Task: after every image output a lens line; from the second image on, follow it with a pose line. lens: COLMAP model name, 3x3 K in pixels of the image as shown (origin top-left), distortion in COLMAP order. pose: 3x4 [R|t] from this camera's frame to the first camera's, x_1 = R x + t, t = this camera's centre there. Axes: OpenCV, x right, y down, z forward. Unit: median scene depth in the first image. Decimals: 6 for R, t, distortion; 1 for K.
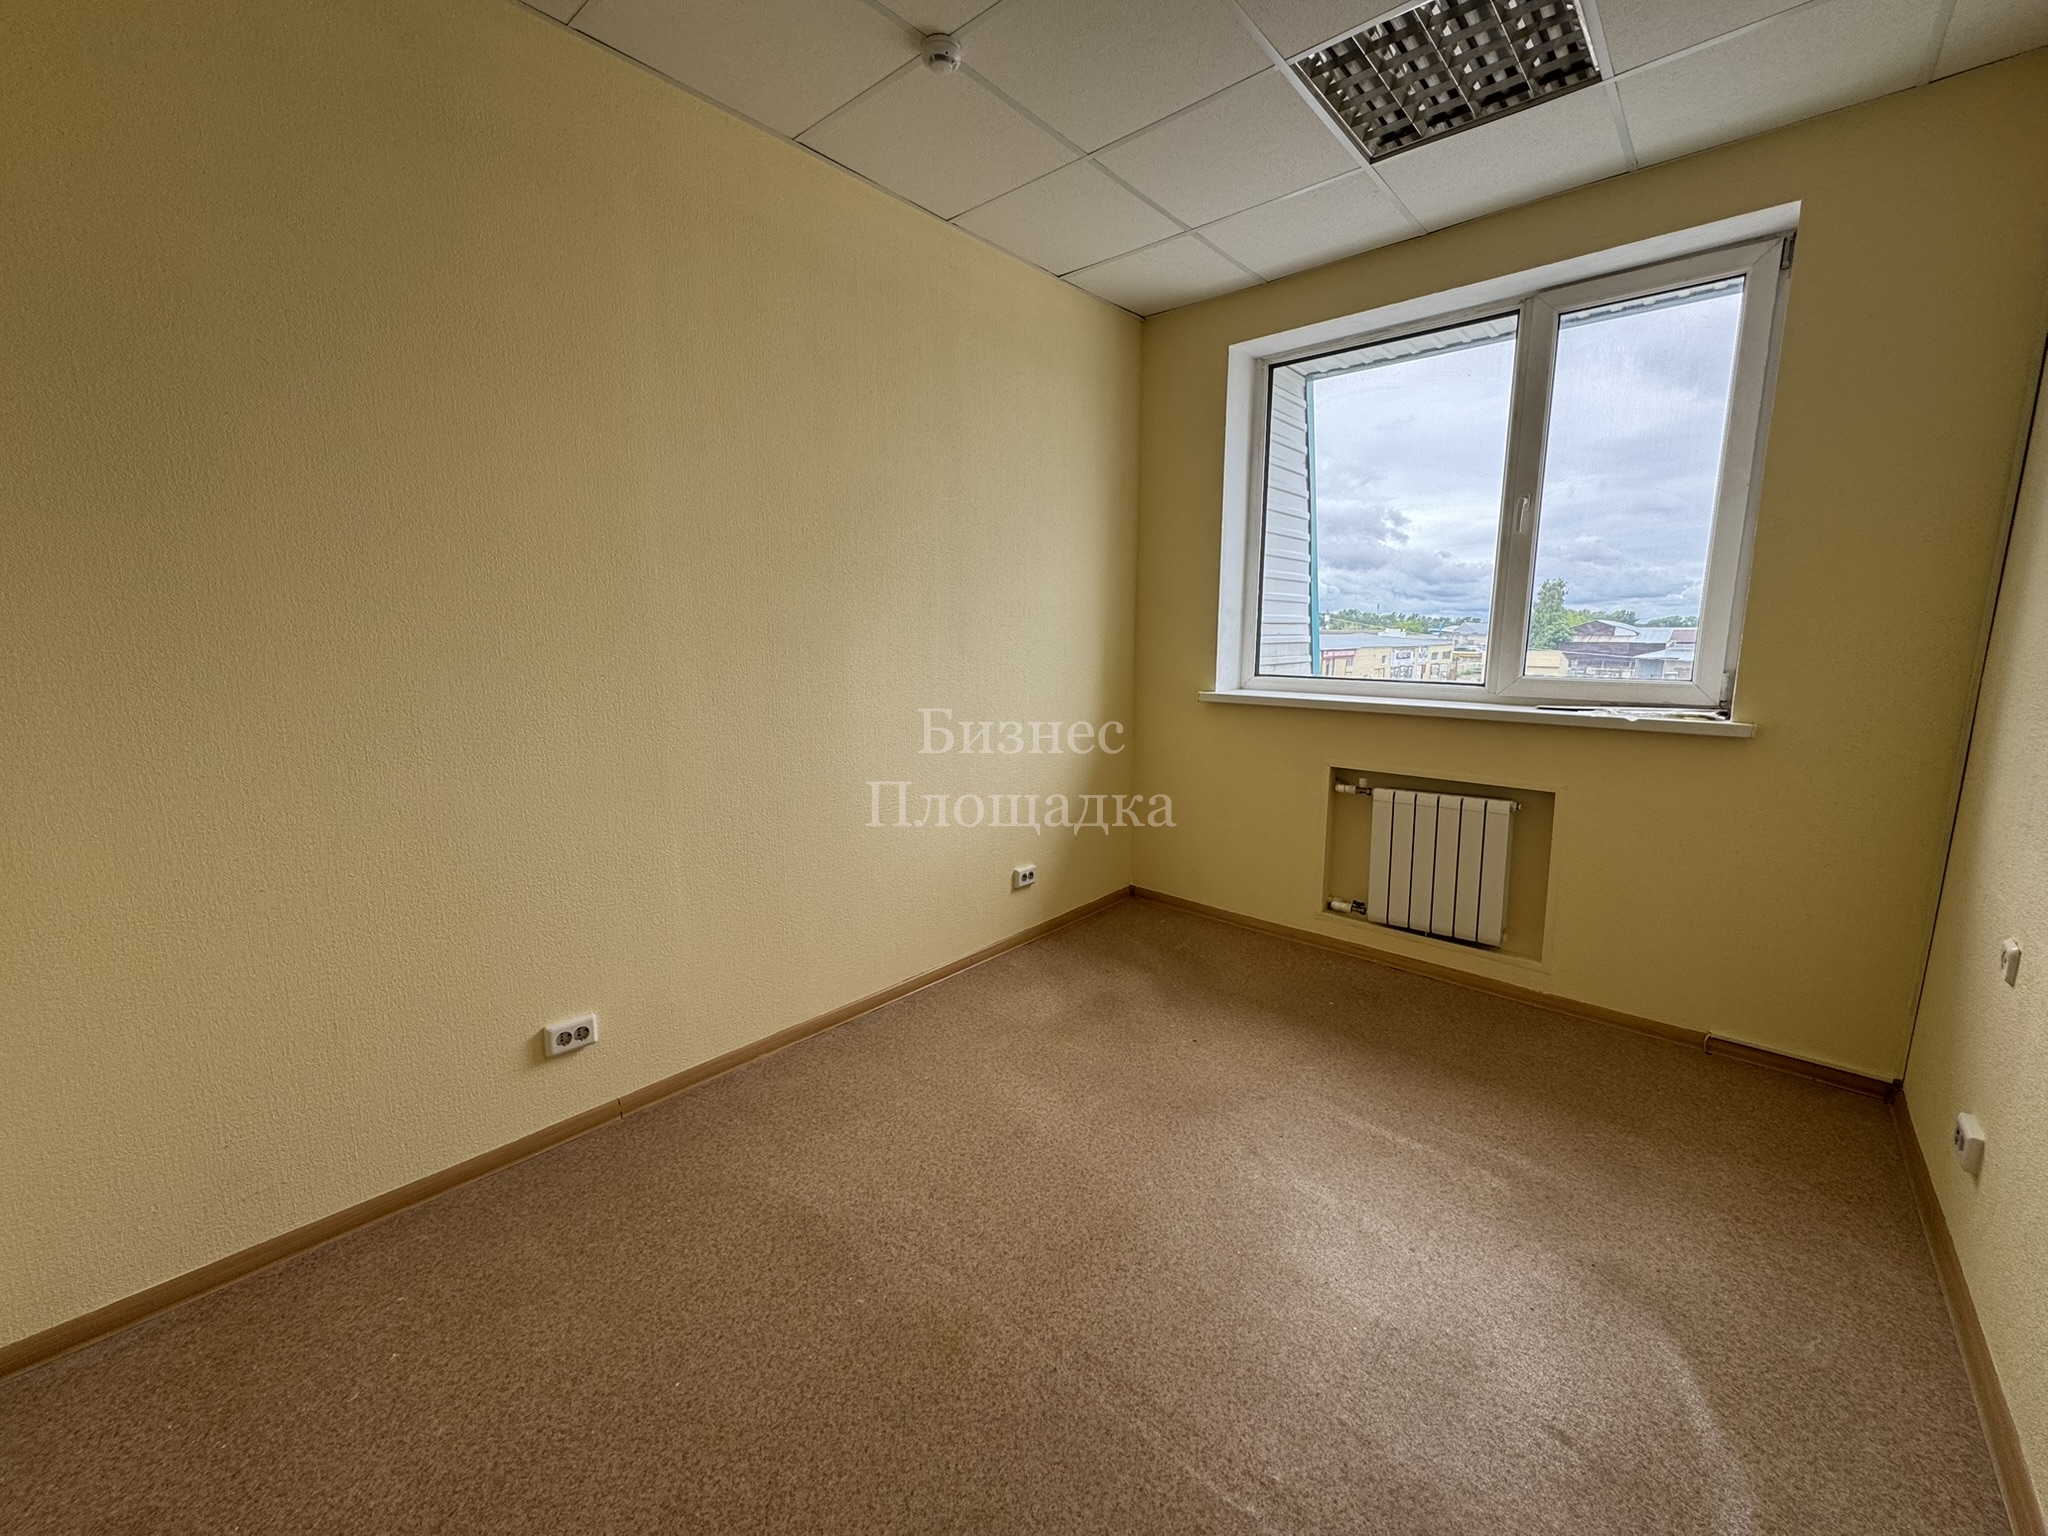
lens RADIAL K [[813.8, 0, 1041.2], [0, 813.8, 767.9], [0, 0, 1]] dist [-0.002290, 0.000379]
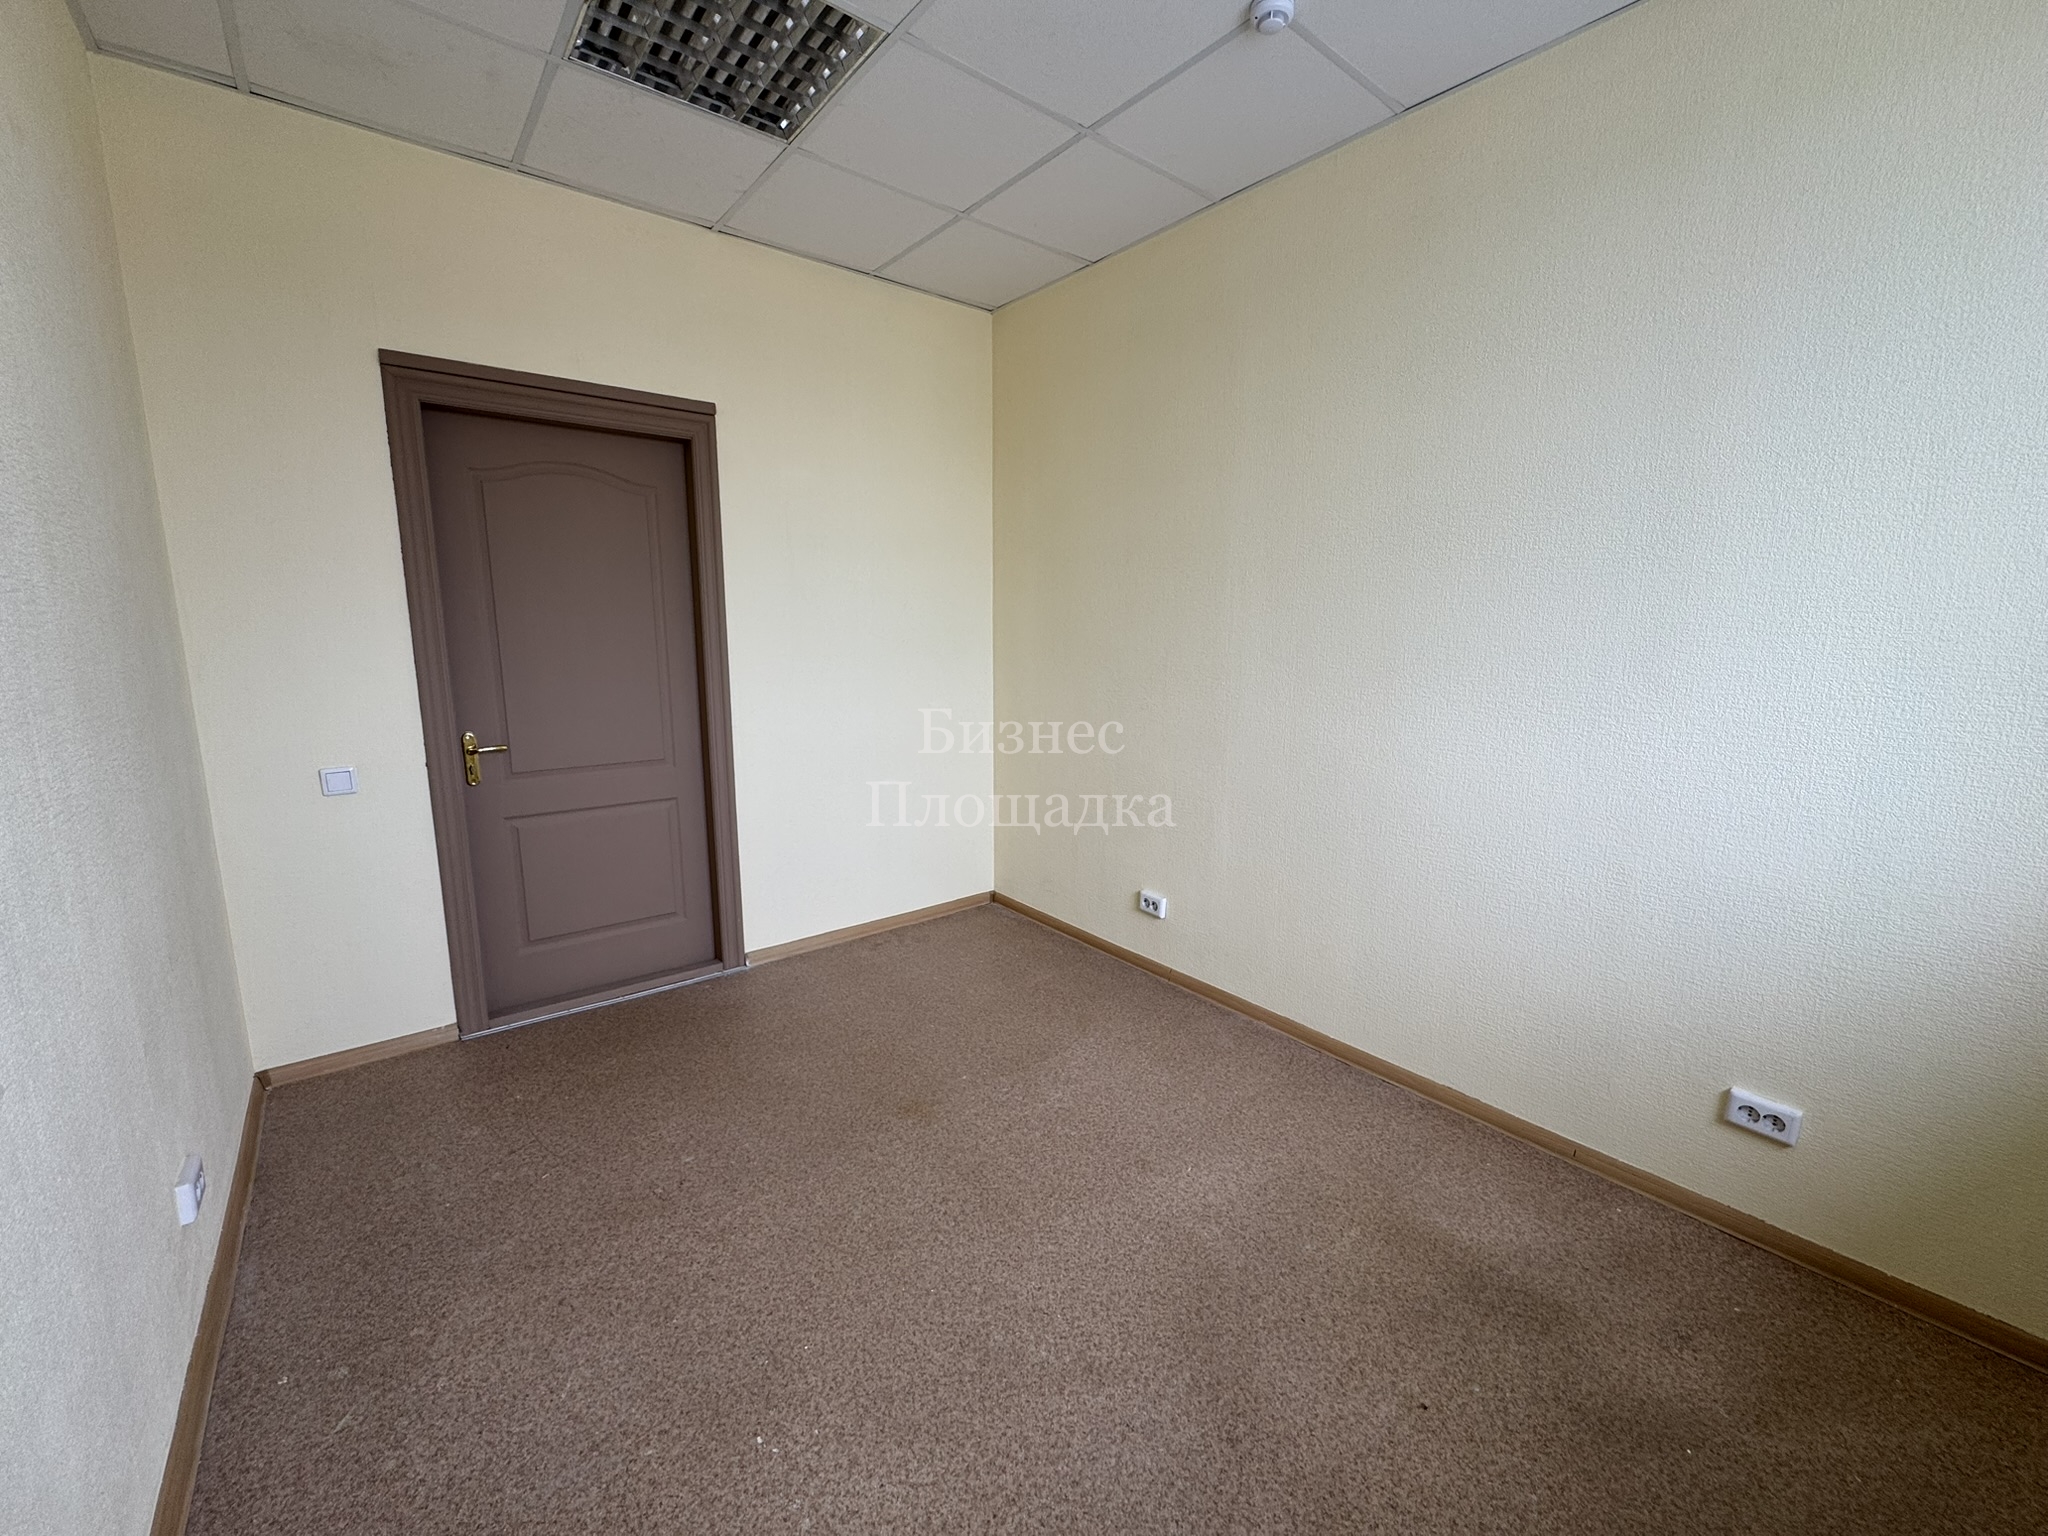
lens RADIAL K [[813.8, 0, 1020.0], [0, 813.8, 784.6], [0, 0, 1]] dist [-0.002290, 0.000379]
pose [[-0.187370, 0.195547, -0.962629, 0.615319], [-0.161991, 0.960416, 0.226628, -0.130256], [0.968840, 0.198400, -0.148276, 0.667500]]
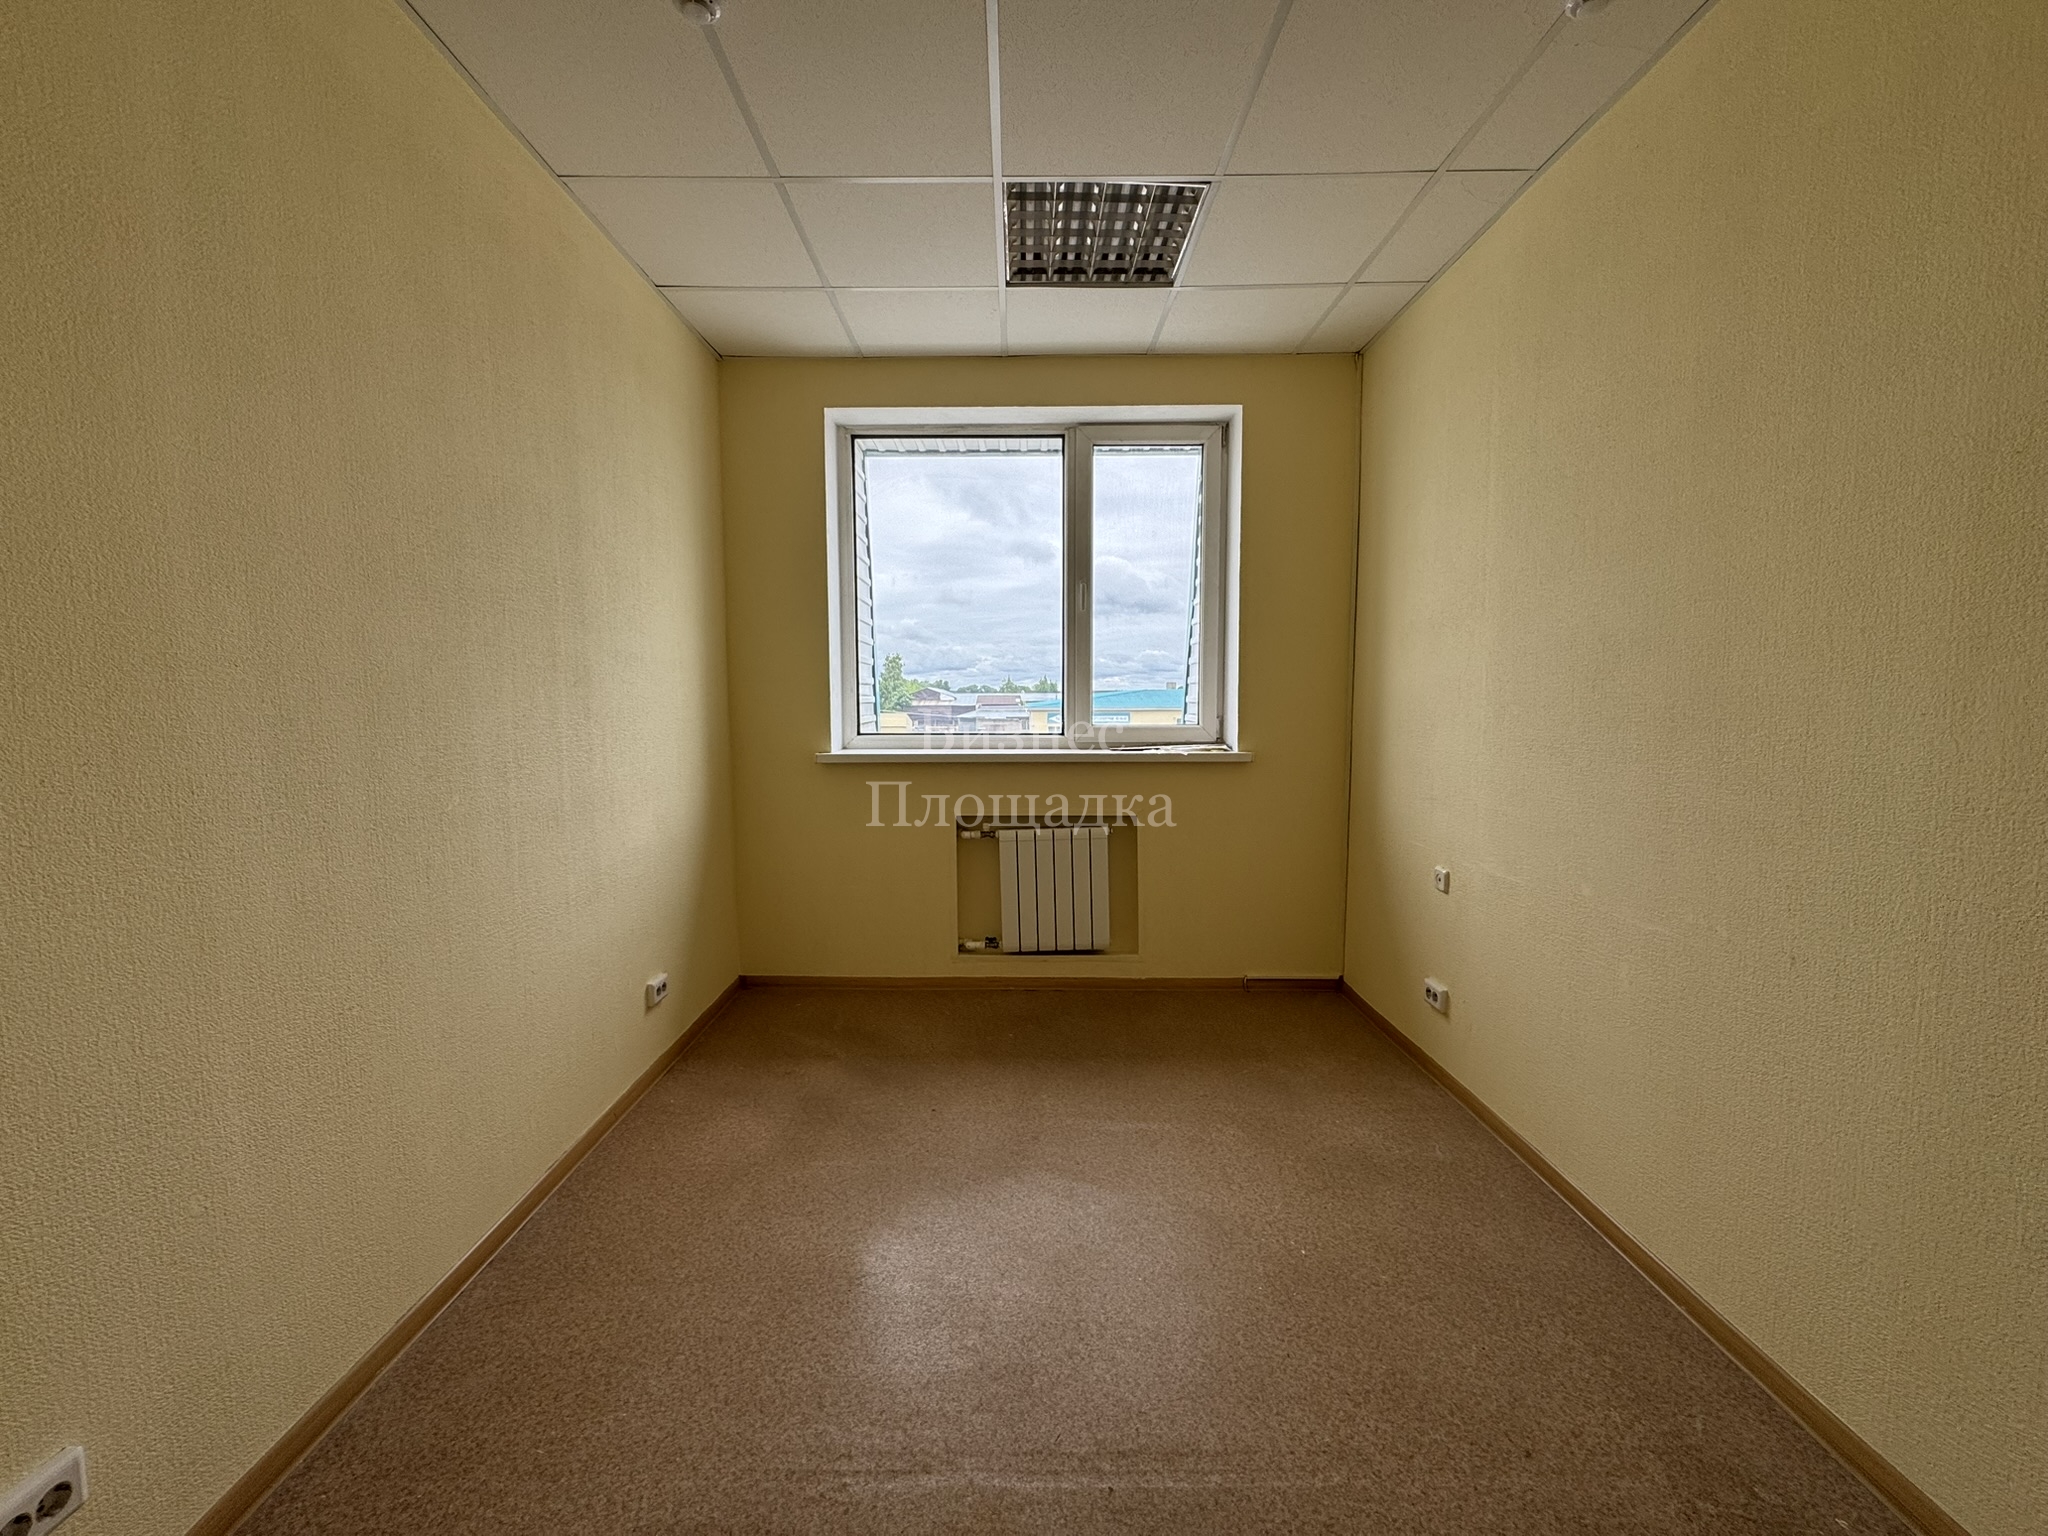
lens RADIAL K [[813.8, 0, 1009.4], [0, 813.8, 767.9], [0, 0, 1]] dist [-0.002290, 0.000379]
pose [[0.750246, -0.062158, 0.658230, -0.320074], [0.115609, 0.992566, -0.038040, -0.016847], [-0.650973, 0.104637, 0.751855, 0.163526]]
